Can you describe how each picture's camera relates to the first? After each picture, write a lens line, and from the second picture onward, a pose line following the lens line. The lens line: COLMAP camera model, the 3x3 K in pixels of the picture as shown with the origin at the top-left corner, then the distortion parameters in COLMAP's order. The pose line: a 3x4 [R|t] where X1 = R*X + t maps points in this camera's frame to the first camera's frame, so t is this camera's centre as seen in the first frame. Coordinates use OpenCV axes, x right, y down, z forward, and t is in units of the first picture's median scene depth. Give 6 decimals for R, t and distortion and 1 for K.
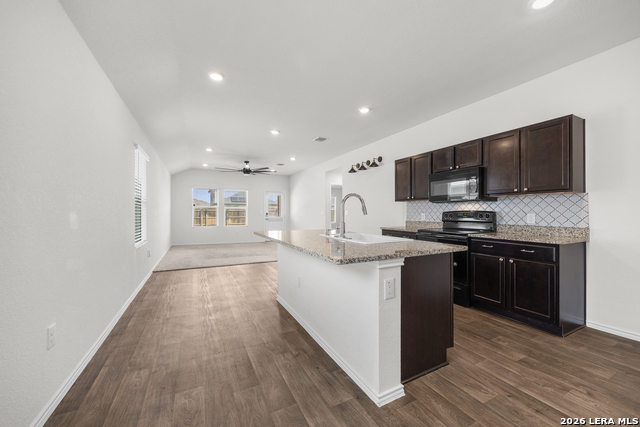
lens RADIAL K [[247.9, 0, 324.4], [0, 247.9, 209.3], [0, 0, 1]] dist [-0.002437, -0.000117]
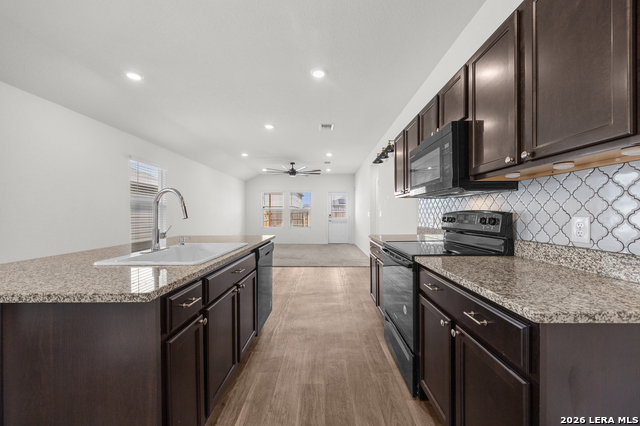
lens RADIAL K [[247.9, 0, 319.3], [0, 247.9, 212.9], [0, 0, 1]] dist [-0.002437, -0.000117]
pose [[0.881178, -0.008199, -0.472713, 0.263122], [0.013145, 0.999888, 0.007162, 0.001283], [0.472601, -0.012524, 0.881187, 0.185584]]
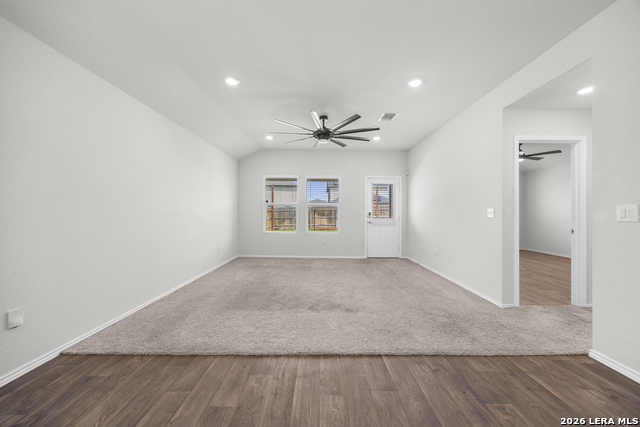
lens RADIAL K [[247.9, 0, 321.5], [0, 247.9, 210.6], [0, 0, 1]] dist [-0.002437, -0.000117]
pose [[0.888464, -0.001675, -0.458943, -0.076172], [0.005525, 0.999960, 0.007045, 0.006289], [0.458913, -0.008795, 0.888438, 0.553028]]
